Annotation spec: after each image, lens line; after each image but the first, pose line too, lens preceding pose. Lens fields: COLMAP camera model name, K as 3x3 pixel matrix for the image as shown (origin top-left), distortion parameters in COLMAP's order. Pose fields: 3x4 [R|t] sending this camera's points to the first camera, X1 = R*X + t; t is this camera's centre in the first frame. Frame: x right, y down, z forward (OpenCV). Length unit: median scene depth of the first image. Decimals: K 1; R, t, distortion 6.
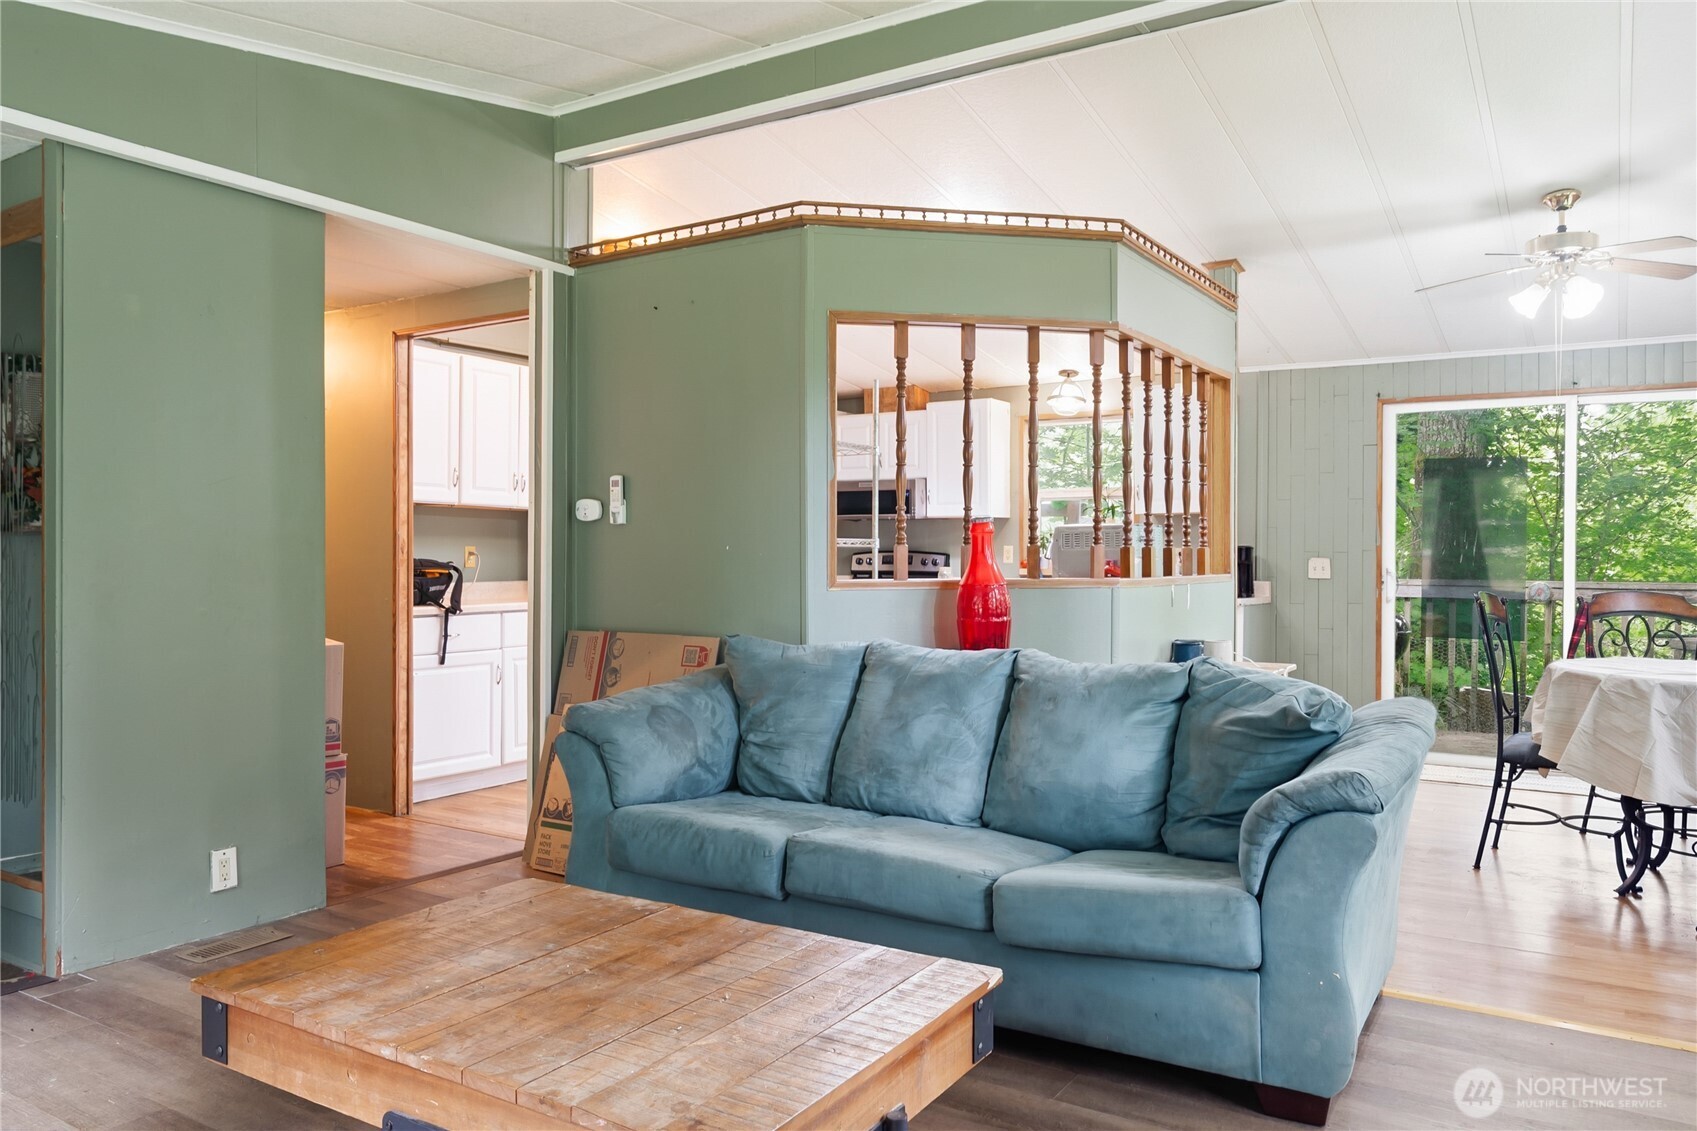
lens RADIAL K [[1211.1, 0, 848.5], [0, 1211.1, 565.5], [0, 0, 1]] dist [0.001691, 0.002628]
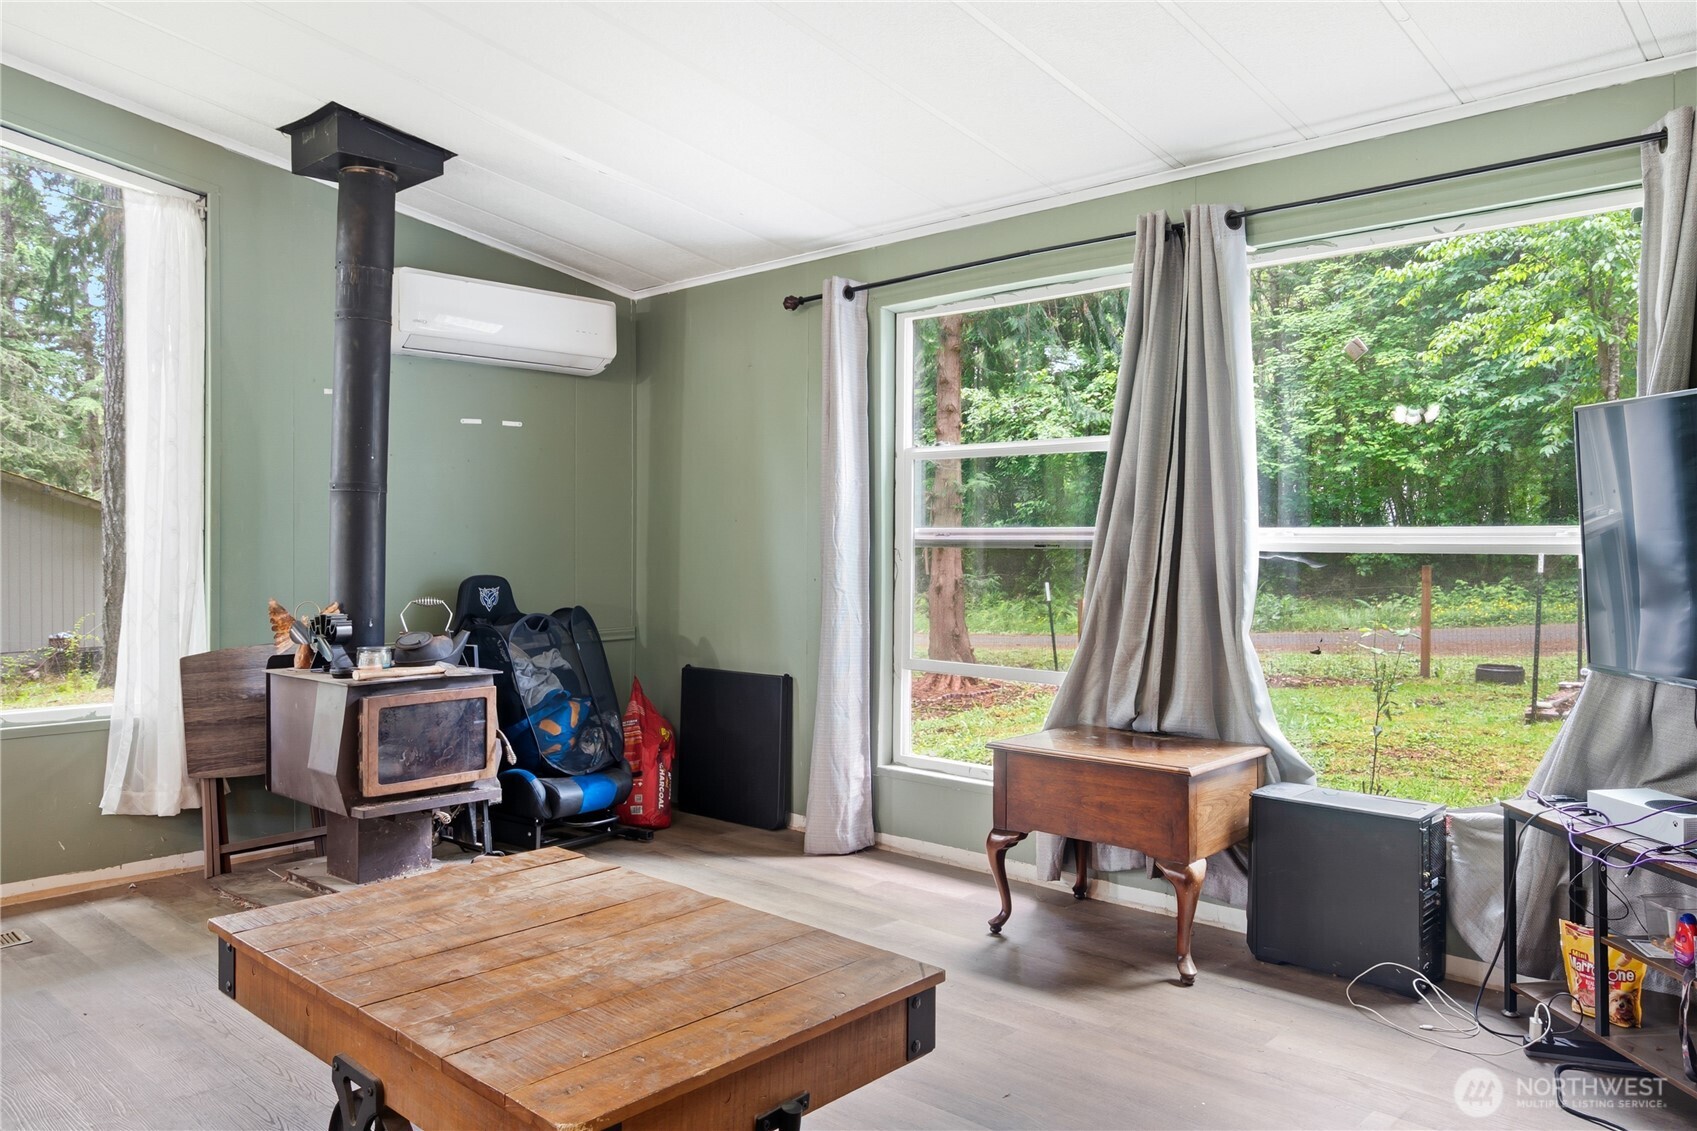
lens RADIAL K [[1214.5, 0, 844.6], [0, 1214.5, 522.0], [0, 0, 1]] dist [0.007748, 0.002410]
pose [[-0.983528, -0.000797, 0.180756, -0.586017], [-0.000632, 0.999999, 0.000969, -0.025363], [-0.180757, 0.000839, -0.983527, 1.821748]]
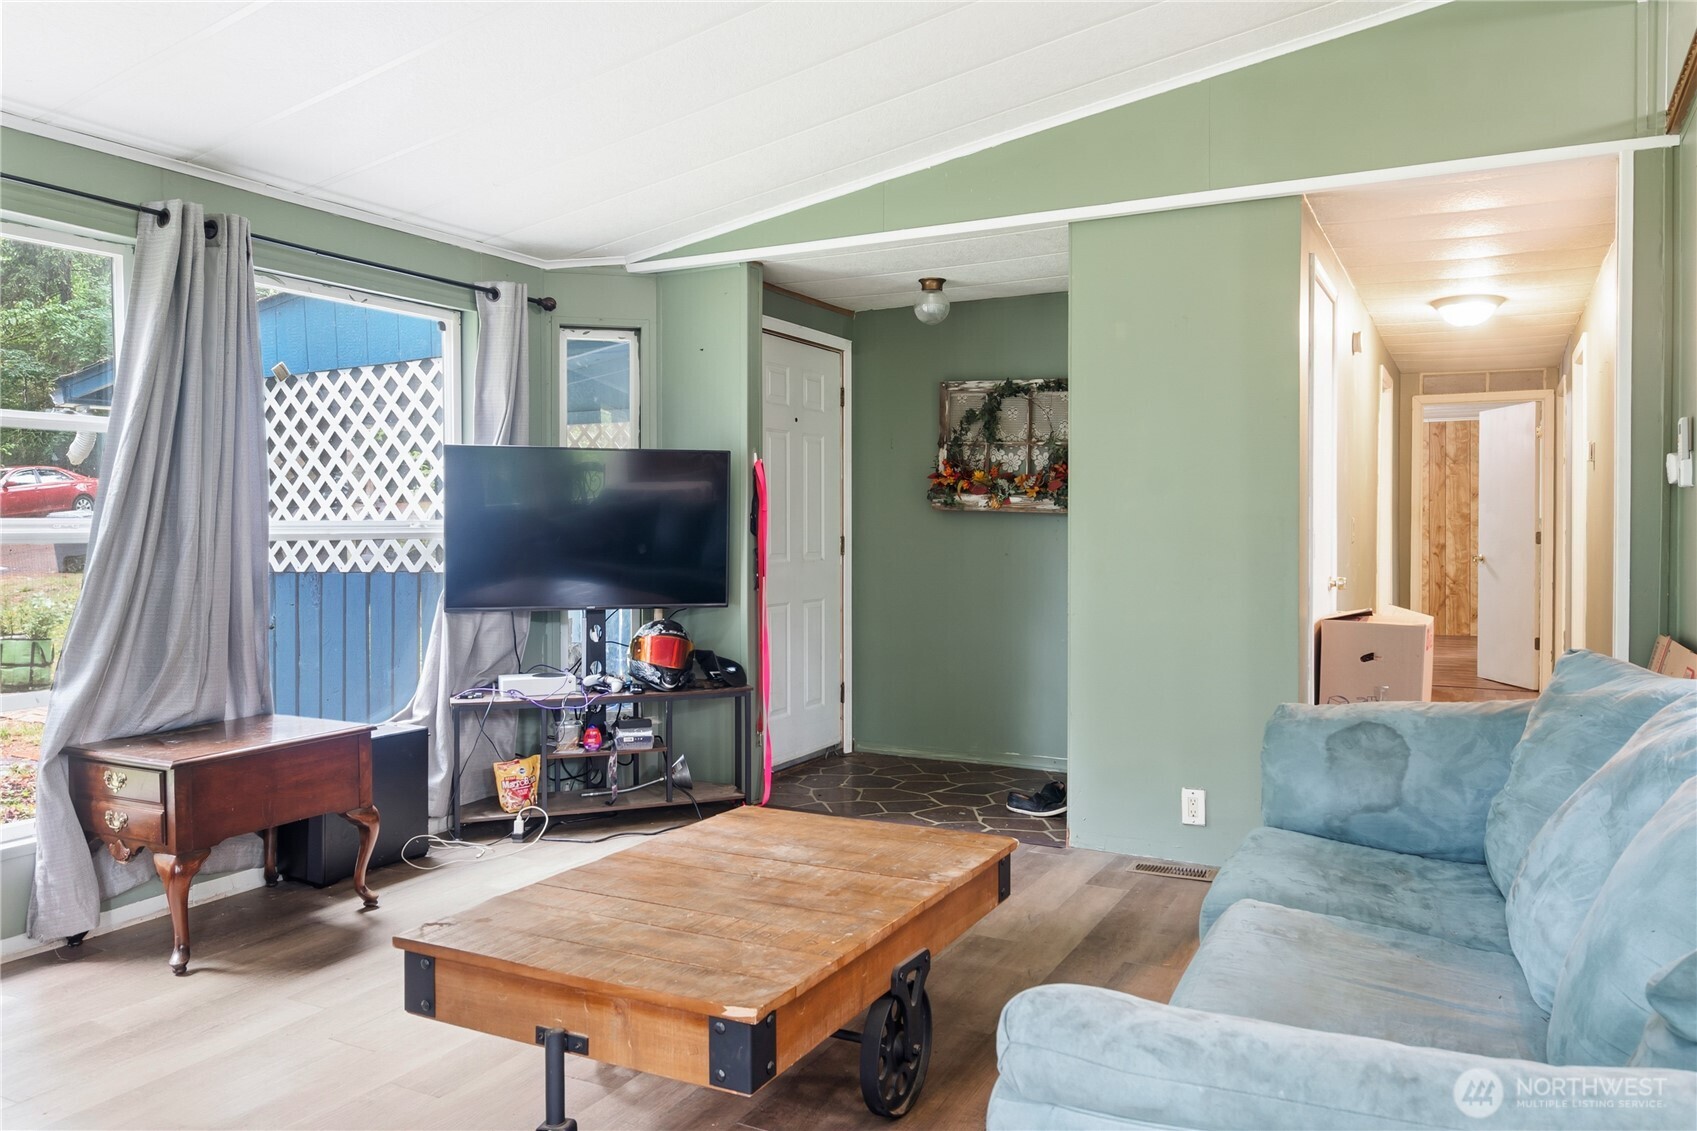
lens RADIAL K [[1193.0, 0, 847.1], [0, 1193.0, 543.9], [0, 0, 1]] dist [-0.008472, -0.002559]
pose [[0.080996, 0.009633, -0.996668, 0.898458], [-0.006241, 0.999939, 0.009158, -0.007350], [0.996695, 0.005479, 0.081051, 0.915119]]
